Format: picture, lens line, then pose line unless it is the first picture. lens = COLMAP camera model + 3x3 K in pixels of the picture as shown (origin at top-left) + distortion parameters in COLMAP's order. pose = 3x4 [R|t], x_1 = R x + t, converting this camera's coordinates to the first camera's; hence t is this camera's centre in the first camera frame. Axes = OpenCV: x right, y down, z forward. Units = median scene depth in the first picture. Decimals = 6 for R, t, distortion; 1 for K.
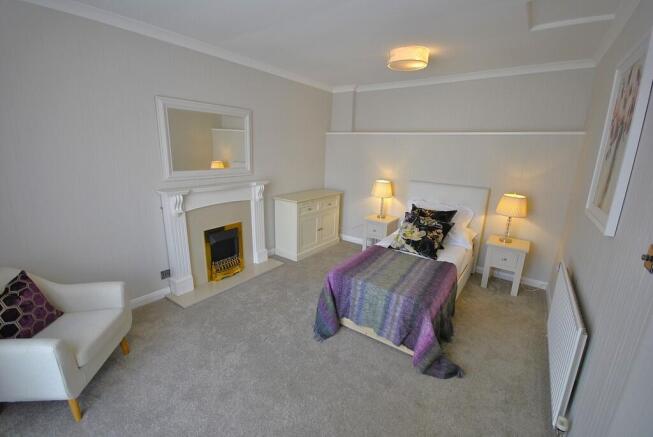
lens RADIAL K [[284.0, 0, 326.0], [0, 284.0, 214.3], [0, 0, 1]] dist [-0.000836, 0.000102]
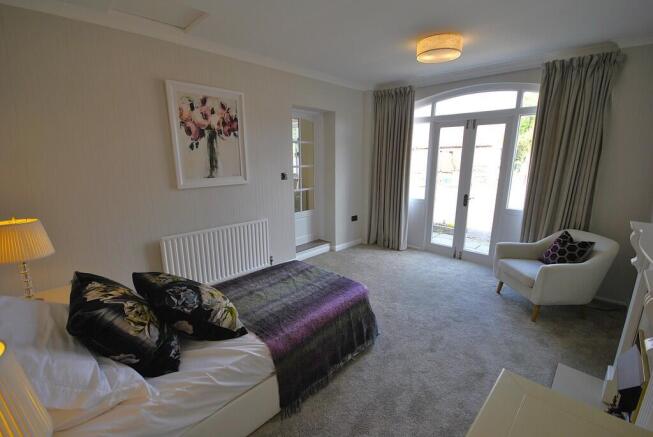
lens RADIAL K [[287.7, 0, 328.2], [0, 287.7, 220.1], [0, 0, 1]] dist [-0.005399, -0.000506]
pose [[-0.988945, -0.060507, 0.135378, 0.019191], [0.004379, 0.900646, 0.434532, -0.322917], [-0.148220, 0.430321, -0.890424, 1.518937]]
